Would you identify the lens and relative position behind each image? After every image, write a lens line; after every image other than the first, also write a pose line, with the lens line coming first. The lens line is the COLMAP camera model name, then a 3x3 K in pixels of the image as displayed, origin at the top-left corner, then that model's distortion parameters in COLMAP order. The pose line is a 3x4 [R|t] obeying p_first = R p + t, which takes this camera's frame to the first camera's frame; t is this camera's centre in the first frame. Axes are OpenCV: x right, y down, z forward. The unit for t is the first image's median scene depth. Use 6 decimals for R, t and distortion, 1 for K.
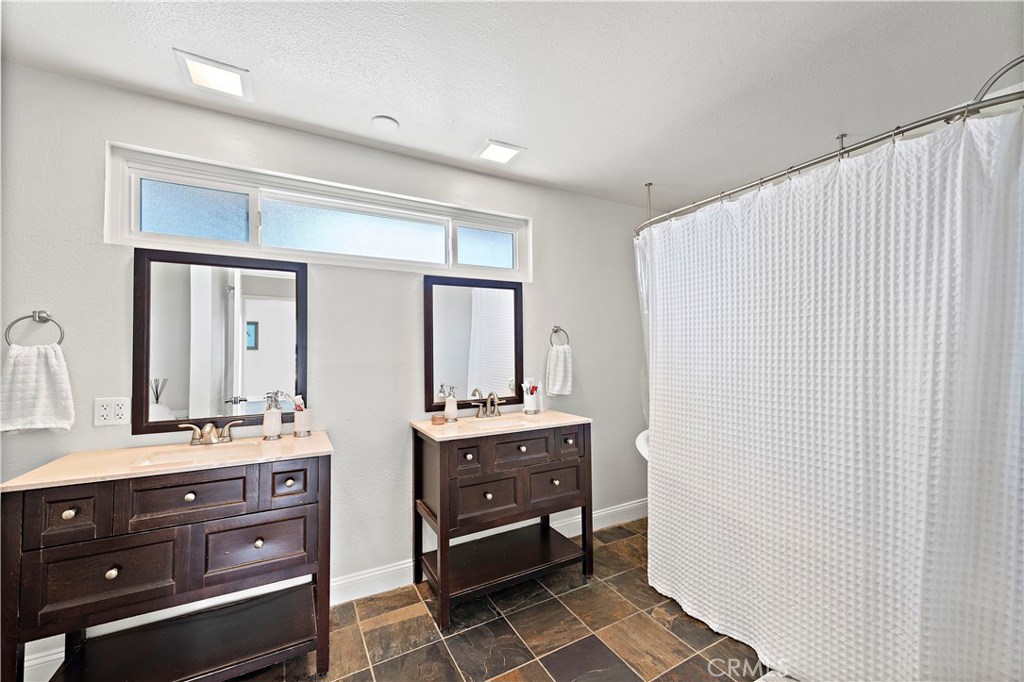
lens RADIAL K [[414.6, 0, 511.5], [0, 414.6, 345.2], [0, 0, 1]] dist [0.009295, -0.001137]
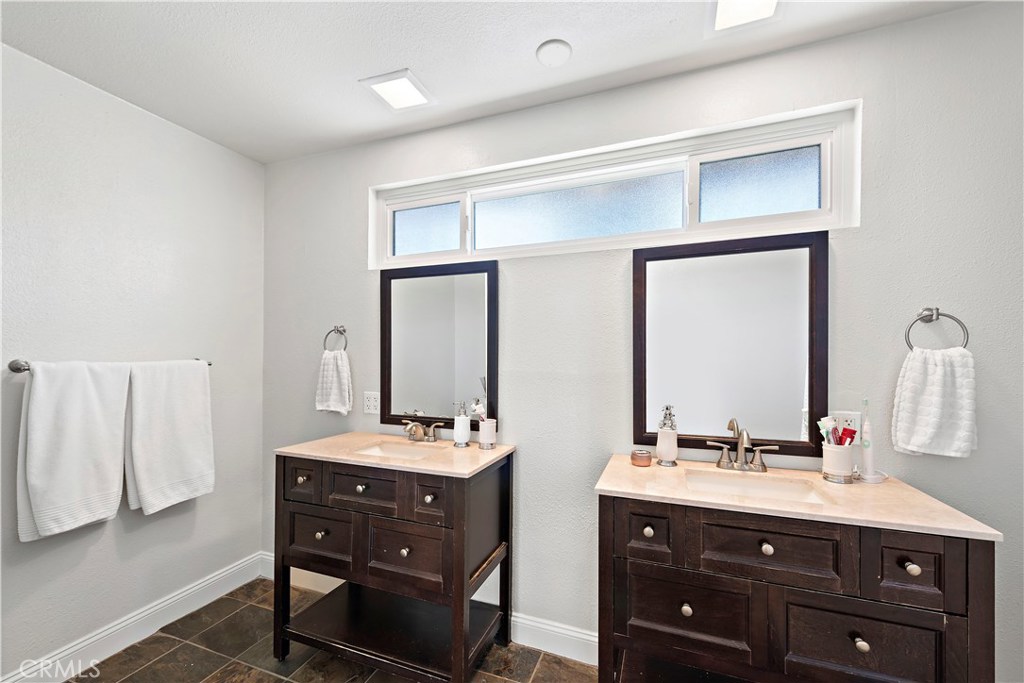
lens RADIAL K [[414.6, 0, 510.6], [0, 414.6, 358.6], [0, 0, 1]] dist [0.009295, -0.001137]
pose [[0.637844, 0.015226, -0.770015, 0.205145], [0.005266, 0.999695, 0.024130, -0.002838], [0.770148, -0.019446, 0.637569, 0.390468]]
